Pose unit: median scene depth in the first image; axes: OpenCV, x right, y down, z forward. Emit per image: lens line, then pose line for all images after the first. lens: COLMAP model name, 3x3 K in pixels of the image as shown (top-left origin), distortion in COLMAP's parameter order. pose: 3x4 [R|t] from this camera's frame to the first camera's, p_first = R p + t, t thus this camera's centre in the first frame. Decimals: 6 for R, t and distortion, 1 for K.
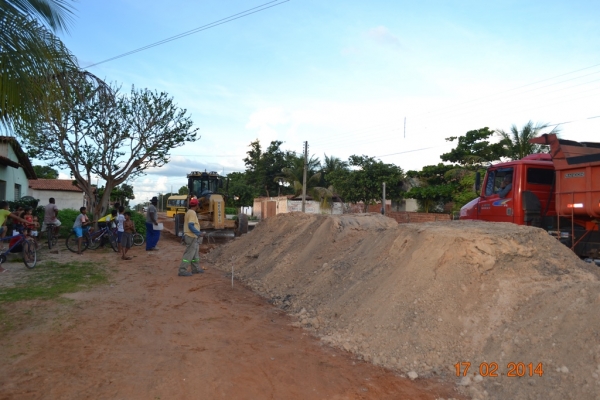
lens RADIAL K [[519.9, 0, 322.7], [0, 519.9, 203.6], [0, 0, 1]] dist [-0.070872, 0.004813]
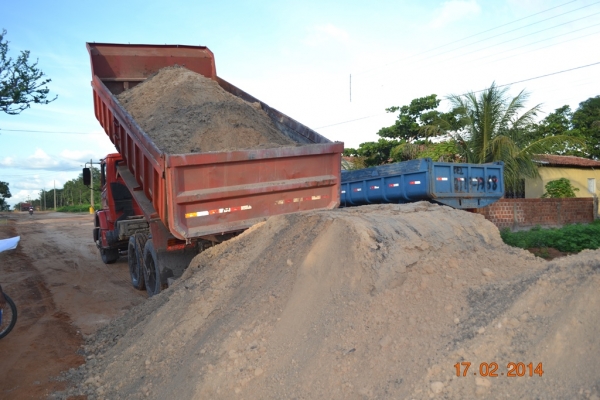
lens RADIAL K [[492.4, 0, 306.4], [0, 492.4, 192.6], [0, 0, 1]] dist [-0.002063, 0.013080]
pose [[0.984984, -0.037298, 0.168567, -0.036425], [0.037495, 0.999295, 0.002015, 0.002641], [-0.168523, 0.004335, 0.985688, 0.332995]]
